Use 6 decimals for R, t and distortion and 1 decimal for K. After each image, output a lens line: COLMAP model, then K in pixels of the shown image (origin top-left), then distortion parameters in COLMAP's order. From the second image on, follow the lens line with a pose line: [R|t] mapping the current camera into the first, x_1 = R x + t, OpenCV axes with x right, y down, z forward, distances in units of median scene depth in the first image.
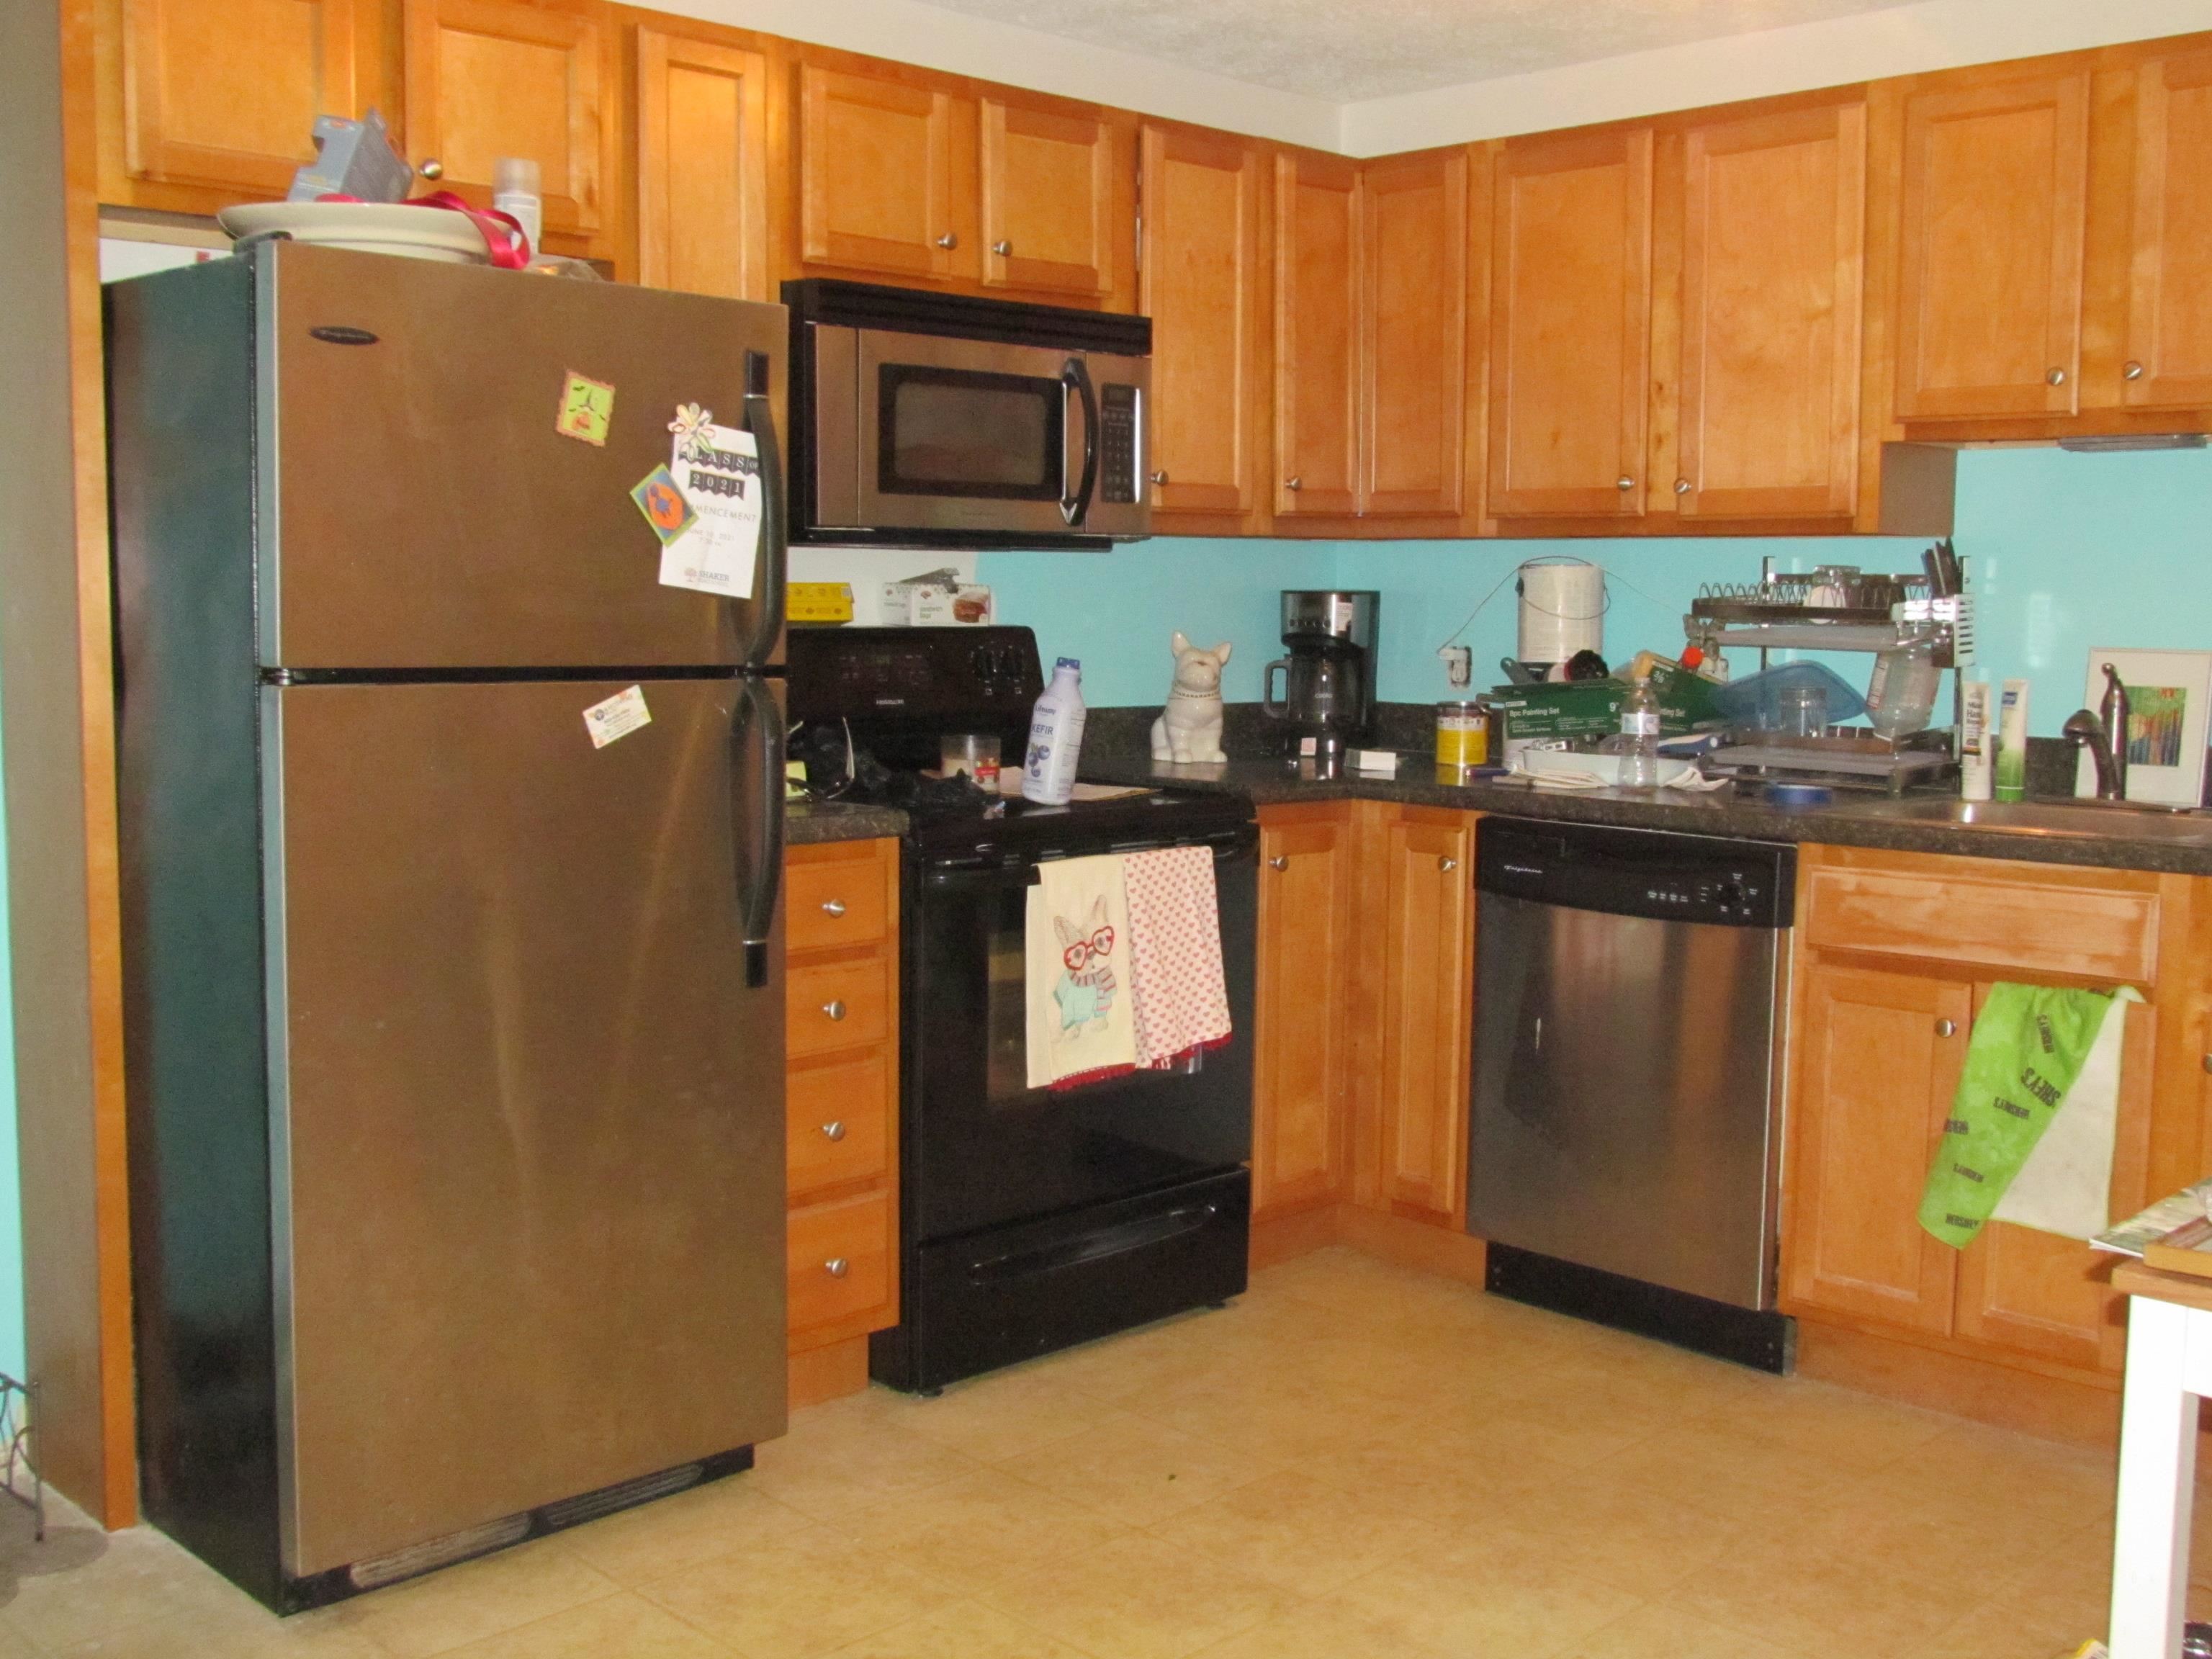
lens RADIAL K [[2311.0, 0, 1106.0], [0, 2311.0, 829.5], [0, 0, 1]] dist [-0.033009, -0.033427]
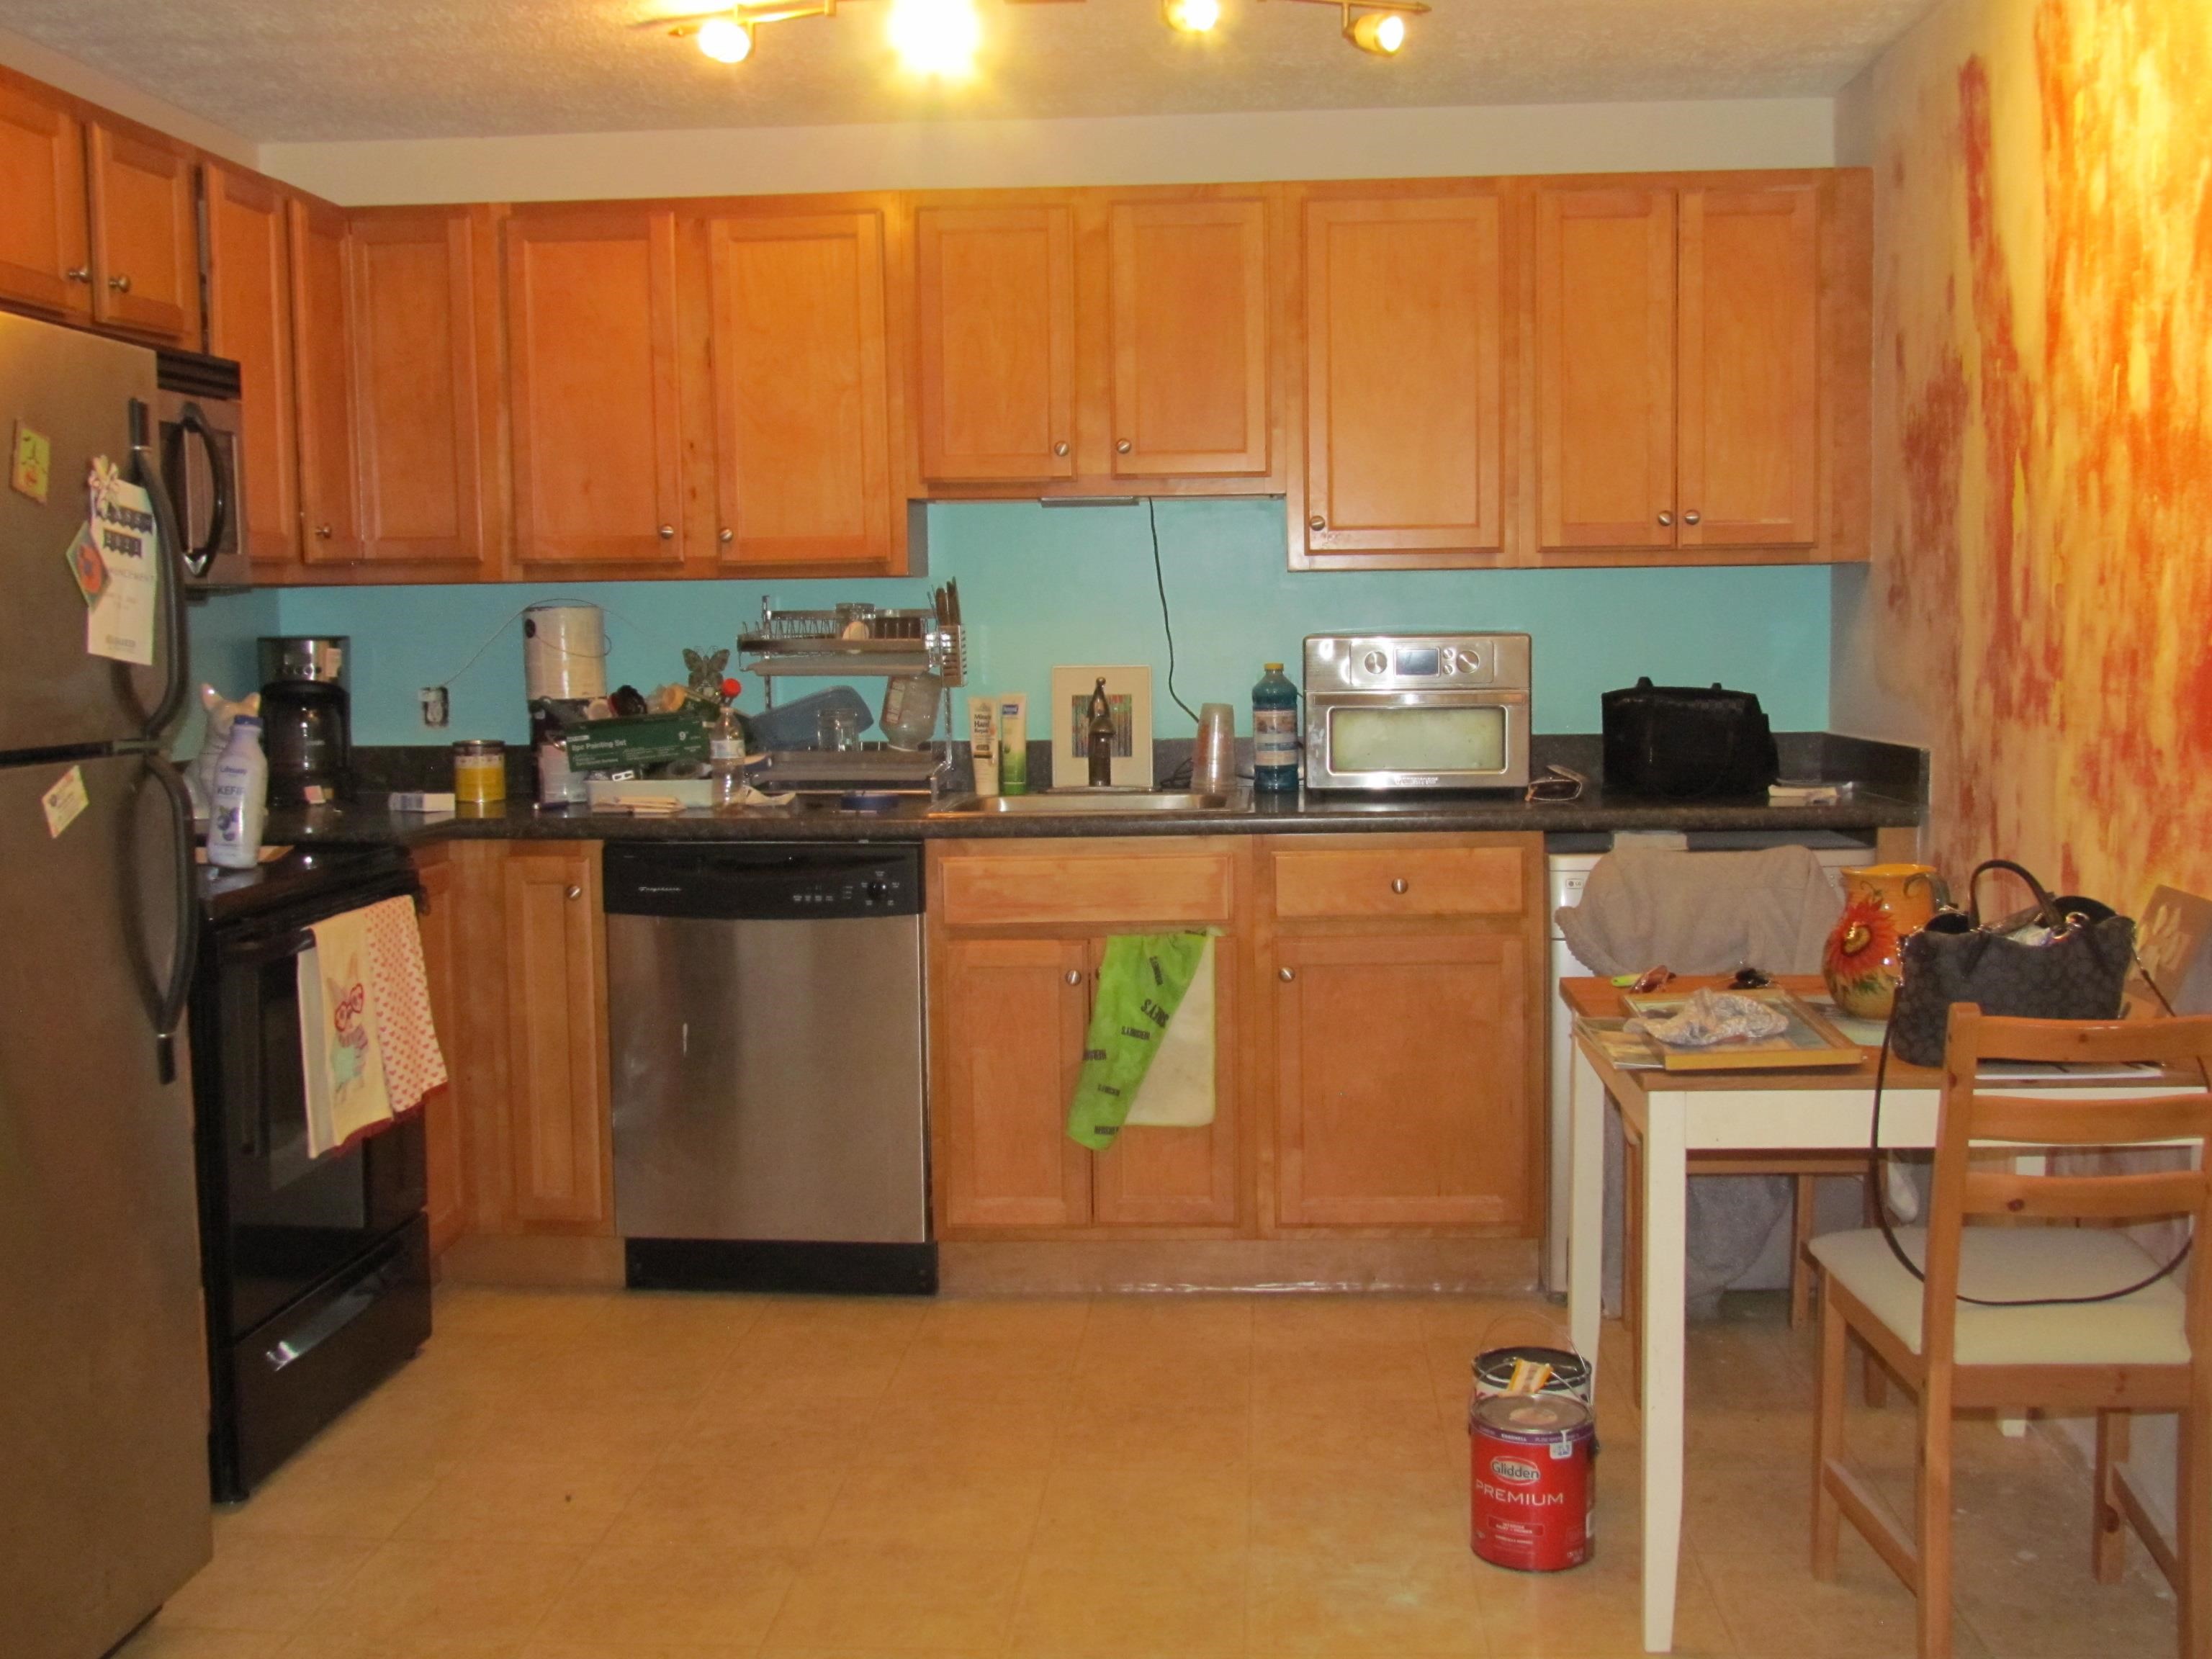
lens RADIAL K [[2329.5, 0, 1106.0], [0, 2329.5, 829.5], [0, 0, 1]] dist [-0.023804, -0.018795]
pose [[0.749541, -0.081028, 0.656980, -0.385386], [0.087857, 0.995877, 0.022591, -0.017241], [-0.656102, 0.040788, 0.753569, 0.037411]]
